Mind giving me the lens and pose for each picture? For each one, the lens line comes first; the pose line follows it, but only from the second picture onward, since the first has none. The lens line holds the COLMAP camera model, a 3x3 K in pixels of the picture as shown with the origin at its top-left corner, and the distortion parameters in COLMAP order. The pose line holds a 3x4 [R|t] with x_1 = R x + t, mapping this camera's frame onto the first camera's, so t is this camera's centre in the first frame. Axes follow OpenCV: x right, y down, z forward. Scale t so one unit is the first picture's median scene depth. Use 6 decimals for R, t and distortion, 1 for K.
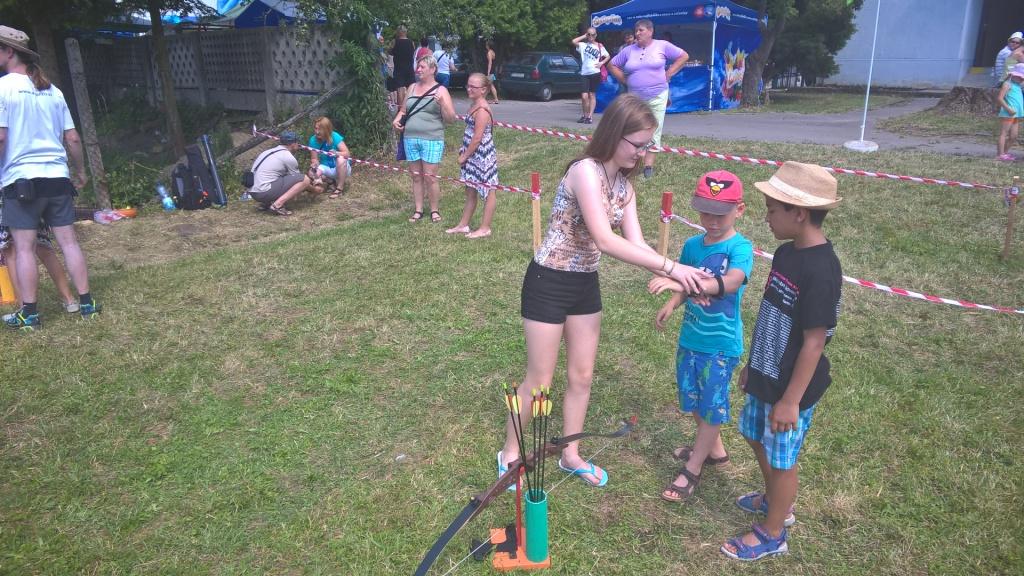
lens RADIAL K [[760.7, 0, 515.5], [0, 760.7, 289.5], [0, 0, 1]] dist [0.004058, -0.023849]
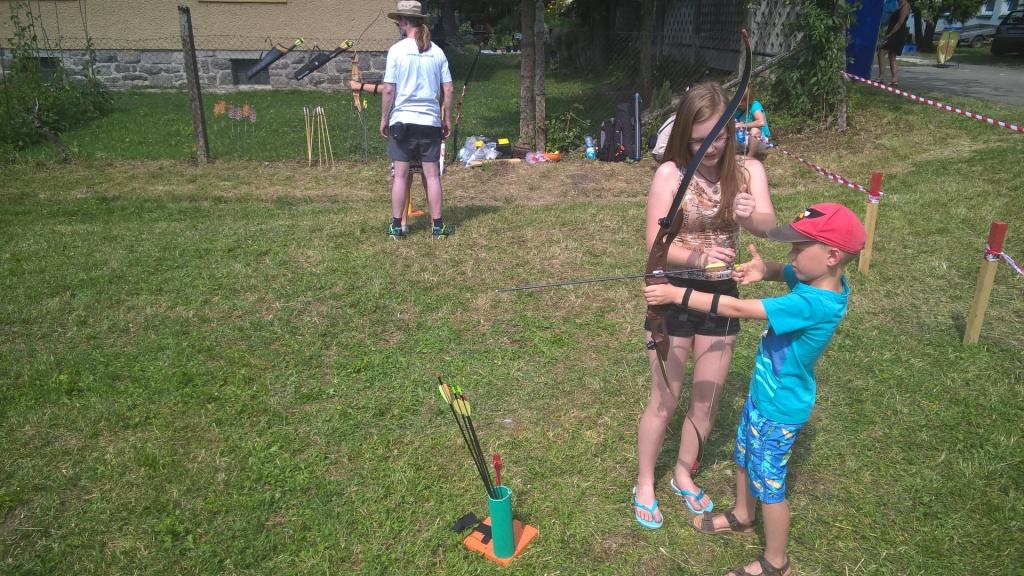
lens RADIAL K [[760.7, 0, 515.5], [0, 760.7, 289.5], [0, 0, 1]] dist [0.004058, -0.023849]
pose [[0.753540, 0.232845, -0.614785, 0.246763], [-0.196518, 0.972196, 0.127340, -0.050676], [0.627342, 0.024861, 0.778347, 0.091551]]
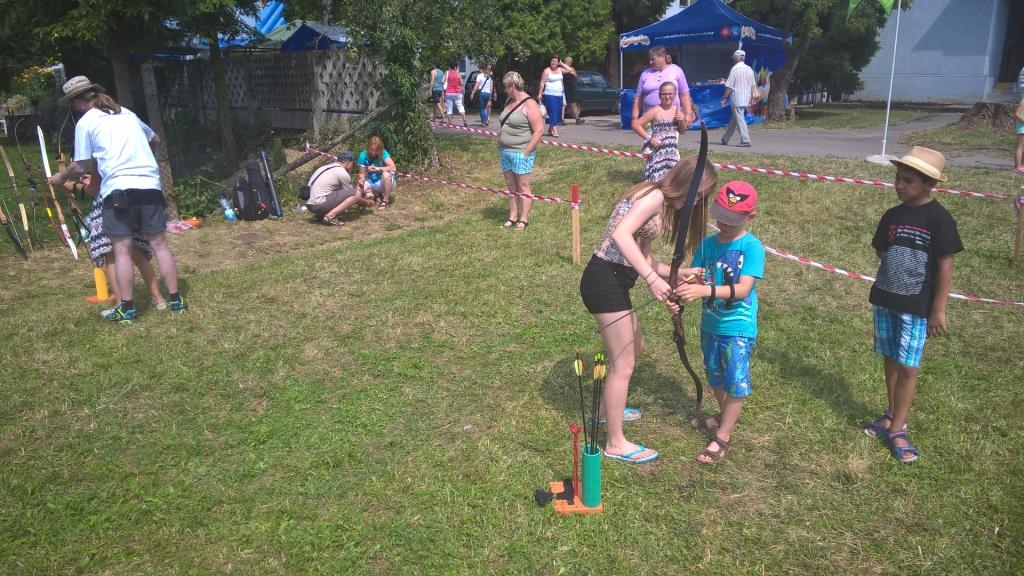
lens RADIAL K [[760.7, 0, 515.5], [0, 760.7, 289.5], [0, 0, 1]] dist [0.004058, -0.023849]
pose [[0.999492, 0.001785, -0.031806, -0.022334], [-0.002466, 0.999768, -0.021379, 0.019107], [0.031761, 0.021447, 0.999265, -0.081141]]
